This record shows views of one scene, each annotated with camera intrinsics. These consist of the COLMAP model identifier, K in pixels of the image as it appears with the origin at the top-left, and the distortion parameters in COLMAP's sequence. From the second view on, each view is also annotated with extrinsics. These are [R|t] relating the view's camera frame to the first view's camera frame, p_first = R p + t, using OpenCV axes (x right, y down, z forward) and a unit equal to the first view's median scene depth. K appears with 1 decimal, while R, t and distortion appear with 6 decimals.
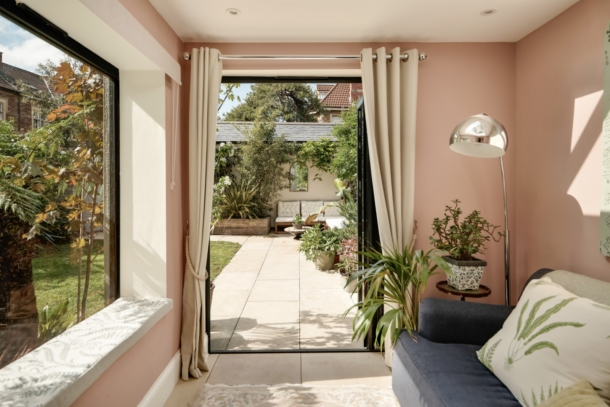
lens RADIAL K [[312.0, 0, 305.0], [0, 312.0, 203.5], [0, 0, 1]] dist [-0.001114, -0.000004]
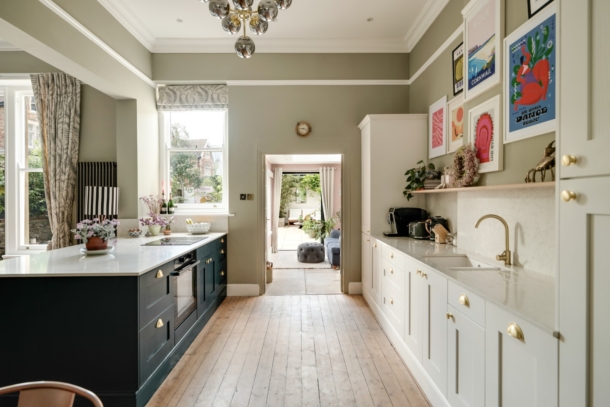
lens RADIAL K [[369.7, 0, 303.3], [0, 369.7, 204.6], [0, 0, 1]] dist [-0.000680, 0.000053]
pose [[0.999958, -0.005379, -0.007436, 0.009200], [0.005228, 0.999784, -0.020126, 0.013986], [0.007542, 0.020087, 0.999770, -1.175636]]
